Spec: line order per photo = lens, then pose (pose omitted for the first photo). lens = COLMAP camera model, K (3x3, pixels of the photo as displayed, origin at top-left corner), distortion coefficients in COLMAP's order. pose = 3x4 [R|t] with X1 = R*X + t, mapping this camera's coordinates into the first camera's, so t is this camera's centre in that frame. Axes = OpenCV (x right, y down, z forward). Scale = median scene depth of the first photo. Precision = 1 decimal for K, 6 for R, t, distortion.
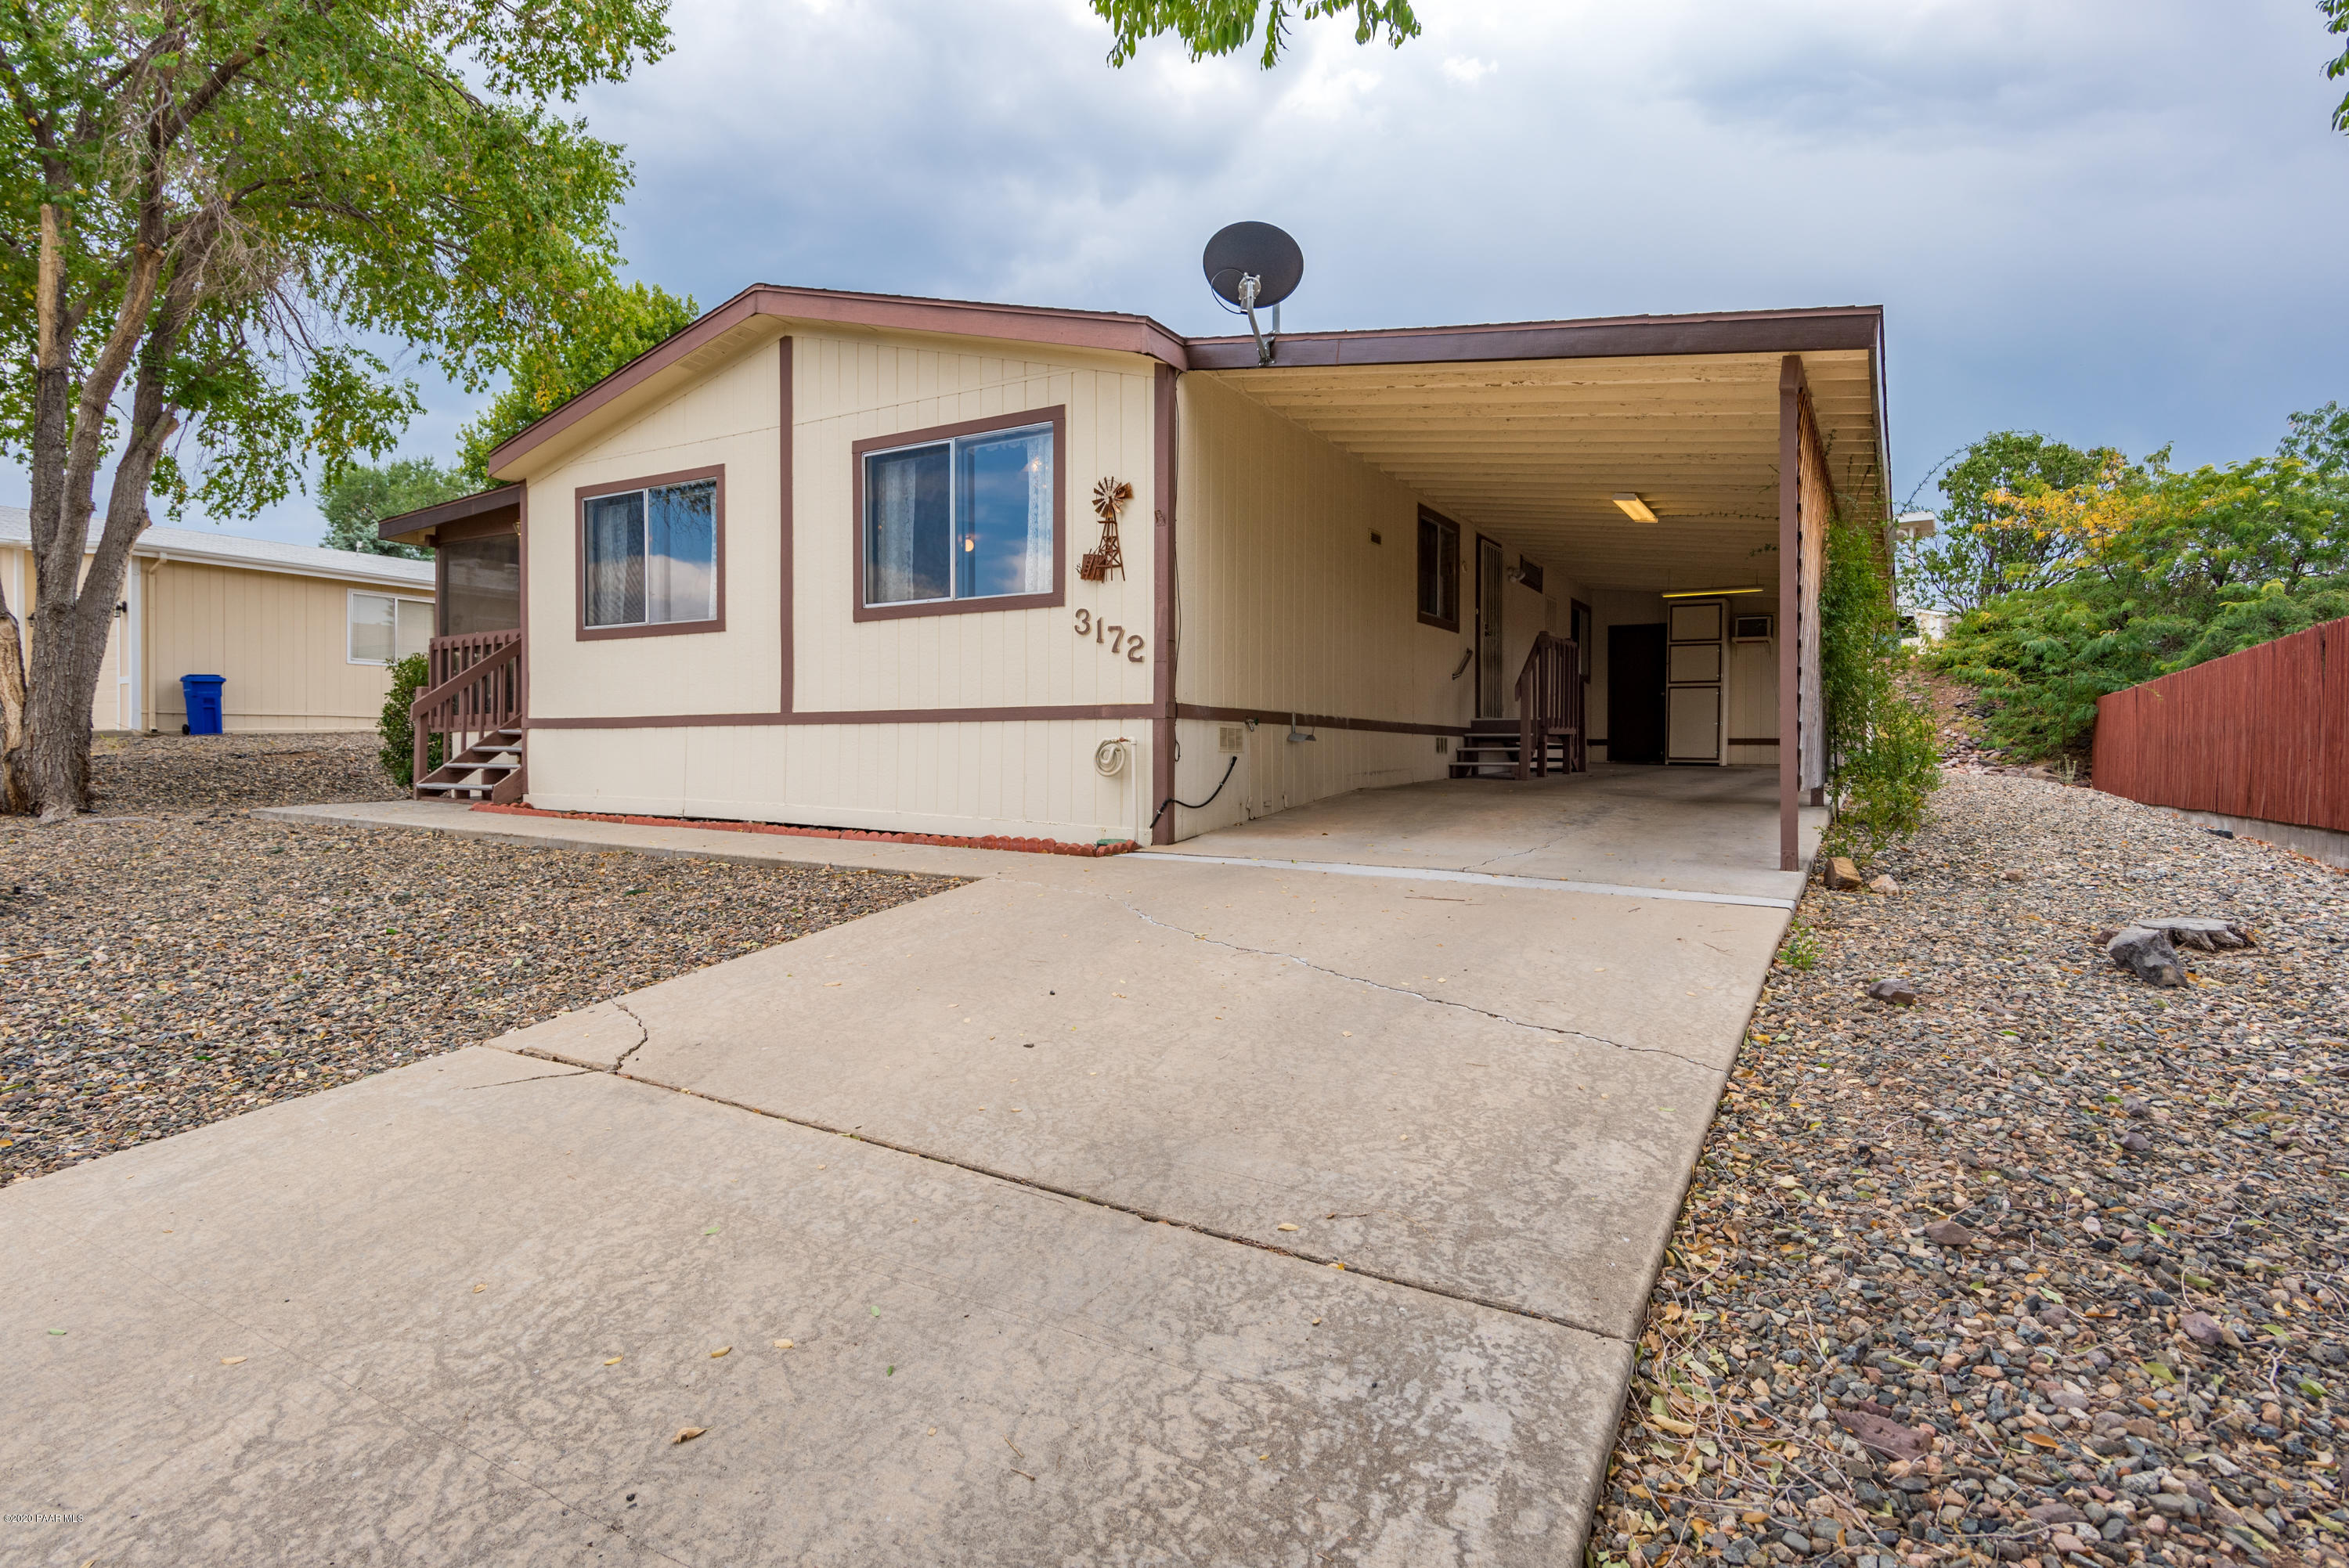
lens RADIAL K [[1287.6, 0, 1173.6], [0, 1287.6, 776.7], [0, 0, 1]] dist [0.003927, 0.000257]
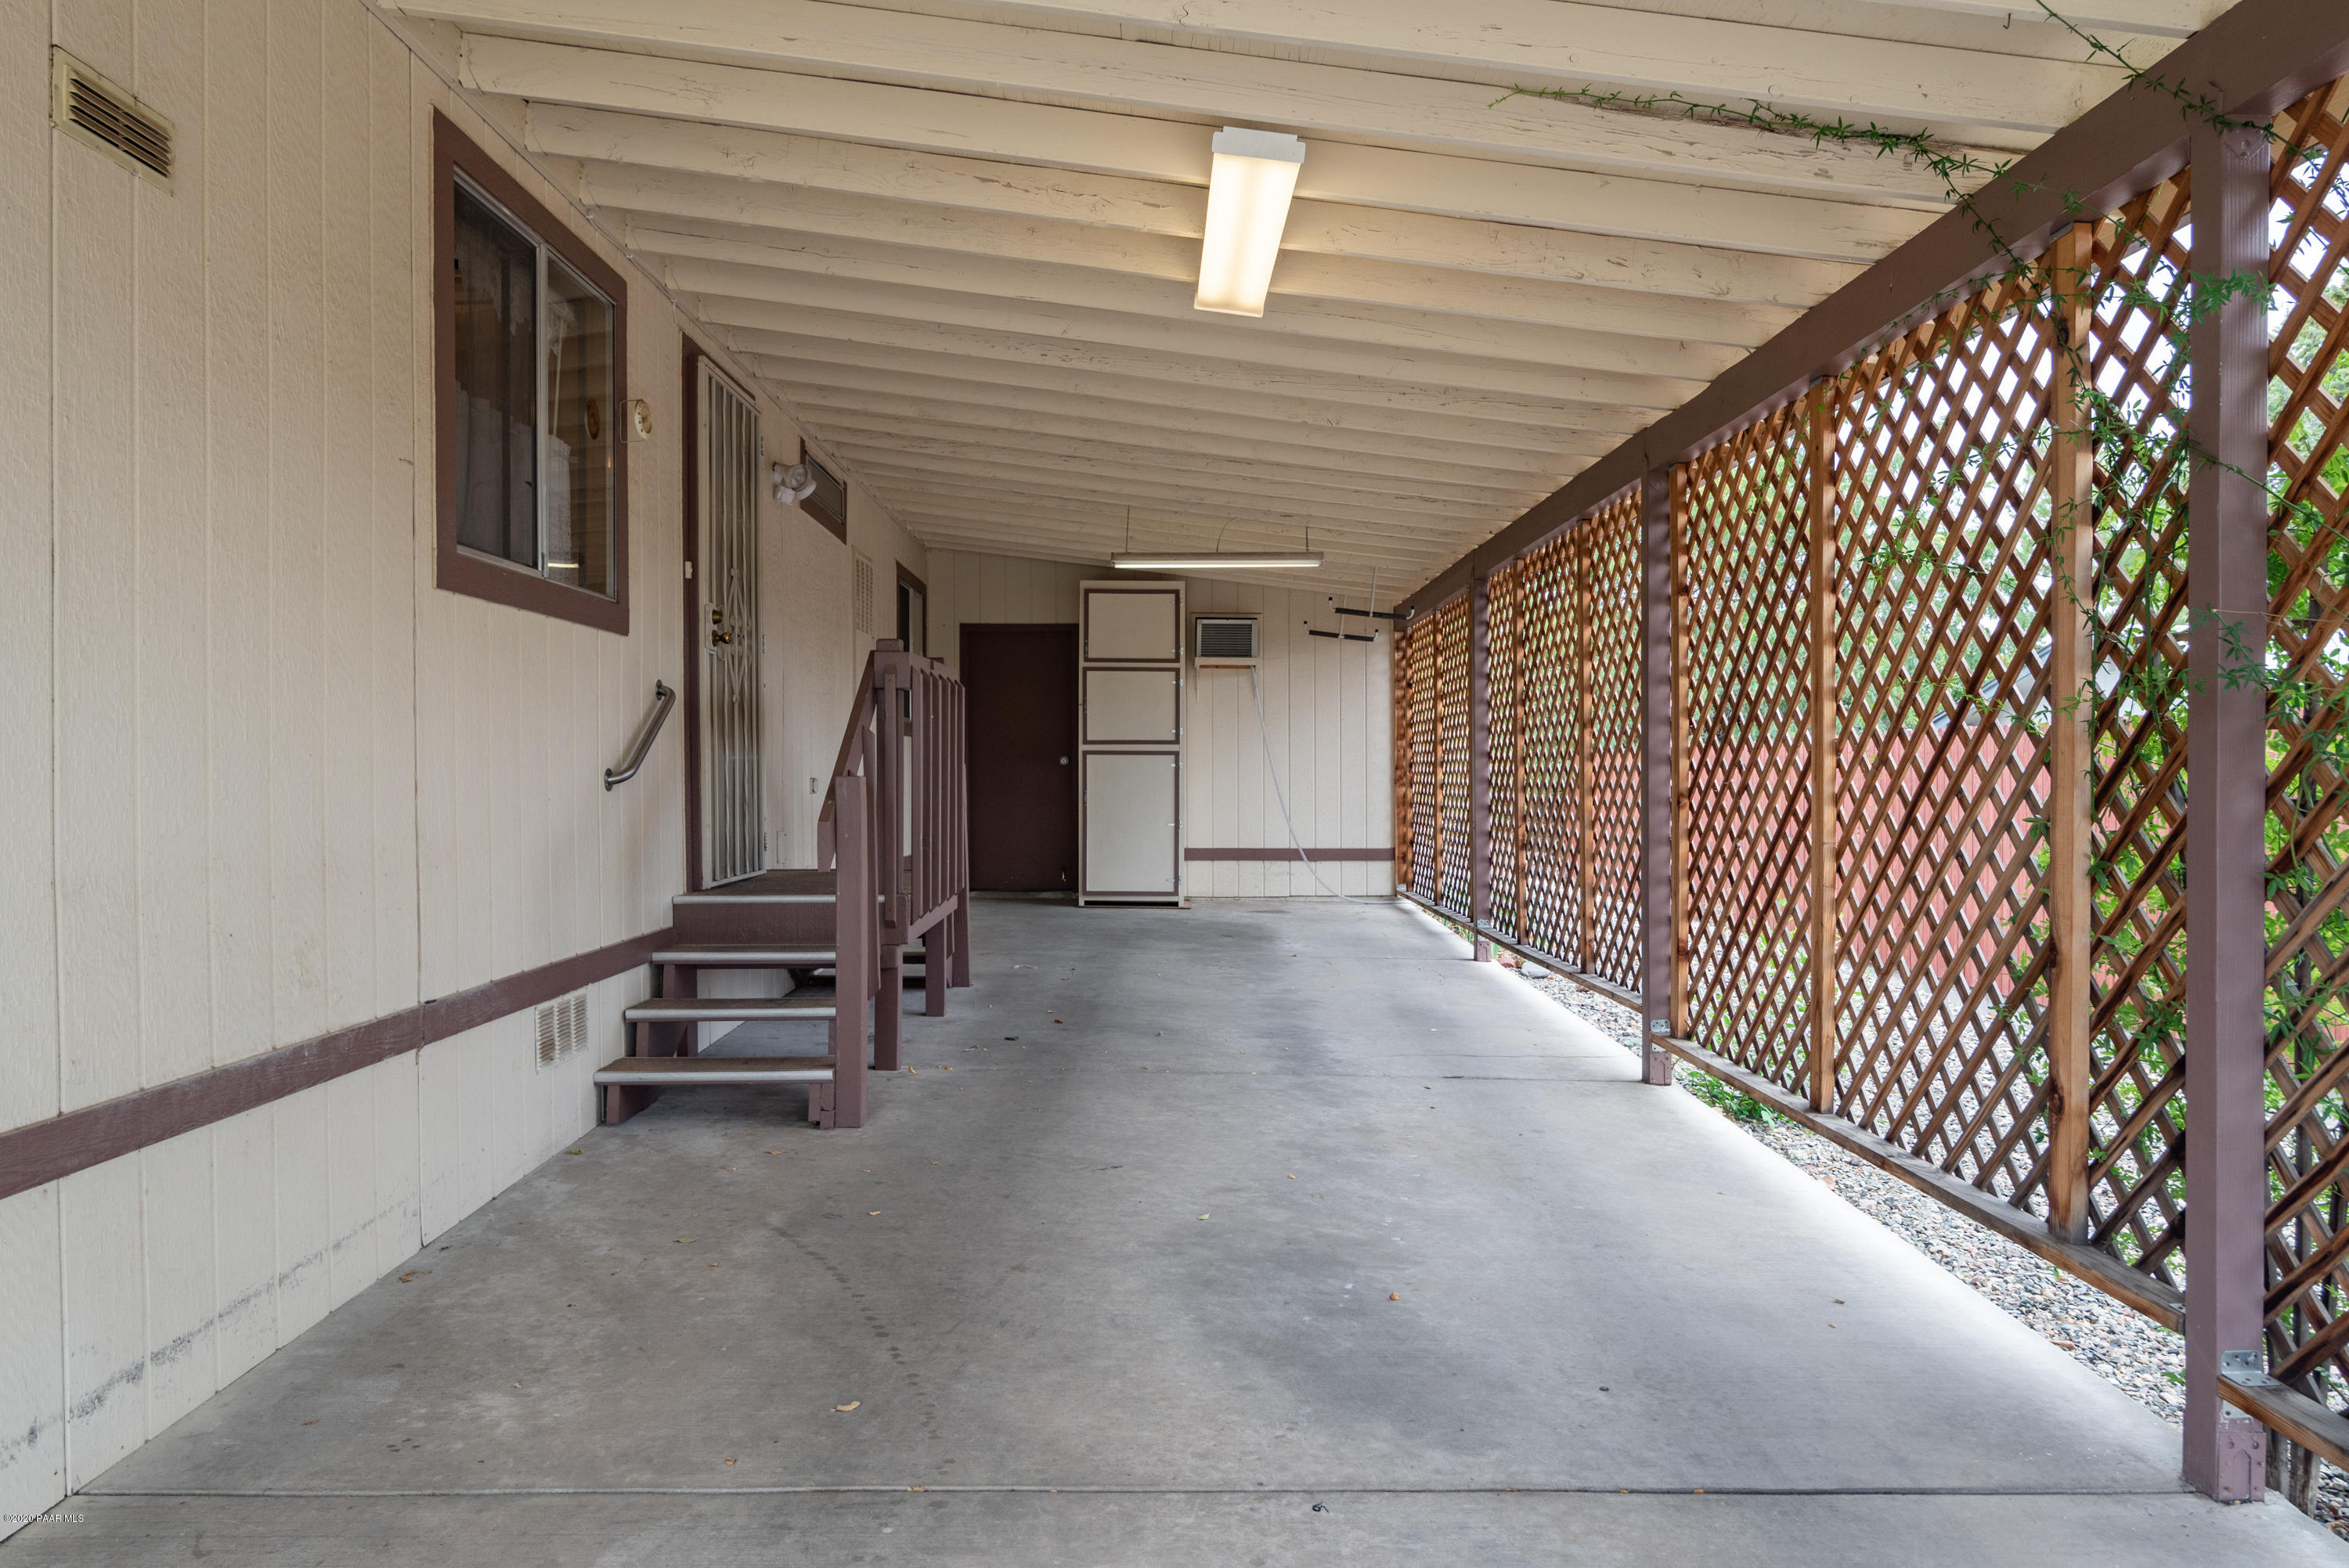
lens RADIAL K [[1612.5, 0, 1176.1], [0, 1612.5, 782.3], [0, 0, 1]] dist [-0.000833, 0.000029]
pose [[0.869232, -0.008992, 0.494322, 0.140387], [0.015212, 0.999848, -0.008562, -0.068799], [-0.494170, 0.014962, 0.869237, 0.582145]]
